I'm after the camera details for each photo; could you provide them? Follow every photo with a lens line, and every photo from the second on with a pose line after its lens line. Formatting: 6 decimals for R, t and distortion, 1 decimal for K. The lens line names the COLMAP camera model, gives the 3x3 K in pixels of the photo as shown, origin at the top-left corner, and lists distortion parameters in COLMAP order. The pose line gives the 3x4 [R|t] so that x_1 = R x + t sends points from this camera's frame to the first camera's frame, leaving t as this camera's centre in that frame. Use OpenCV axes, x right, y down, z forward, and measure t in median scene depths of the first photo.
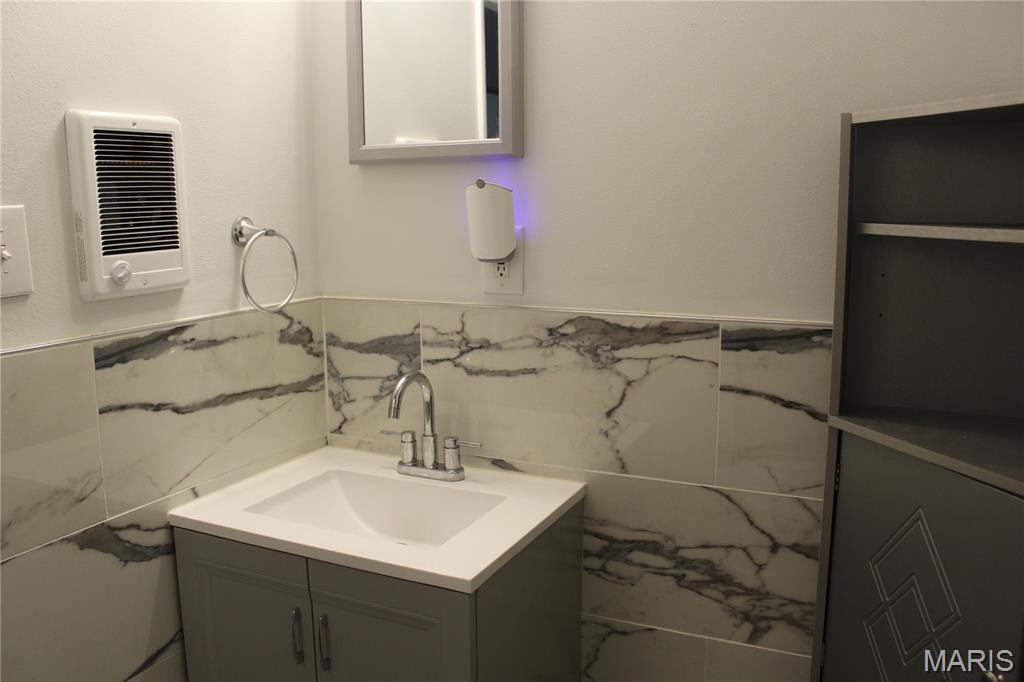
lens RADIAL K [[852.1, 0, 511.8], [0, 852.1, 339.6], [0, 0, 1]] dist [-0.161636, 0.136047]
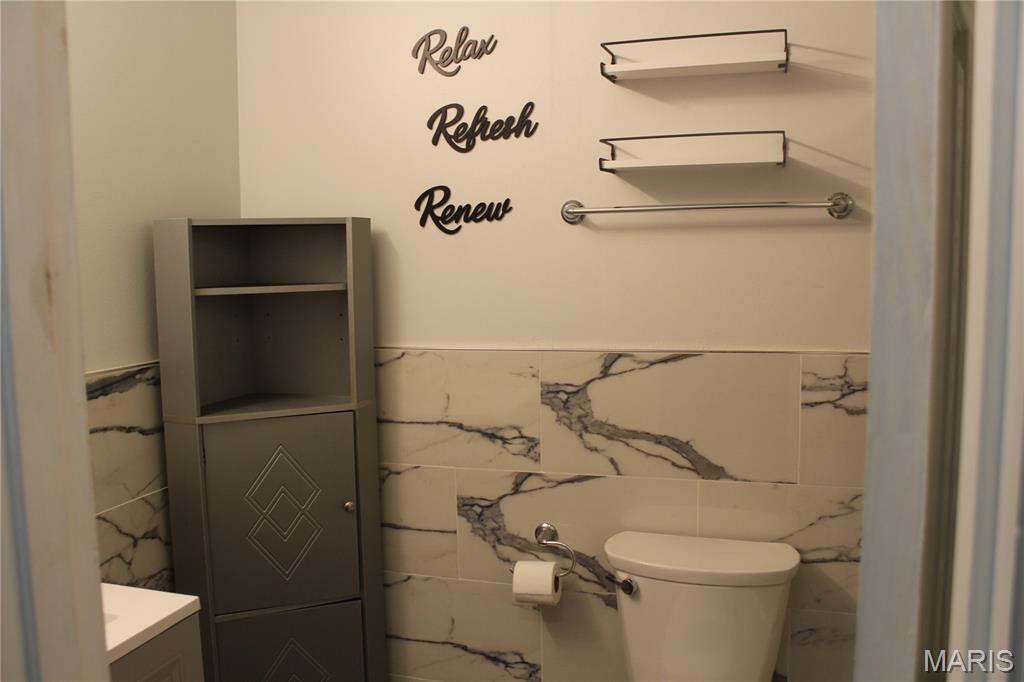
lens RADIAL K [[852.1, 0, 512.4], [0, 852.1, 342.6], [0, 0, 1]] dist [-0.161636, 0.136047]
pose [[-0.132327, -0.085216, 0.987536, -1.017725], [0.184752, 0.976718, 0.109039, -0.087091], [-0.973836, 0.196878, -0.113502, 0.522430]]
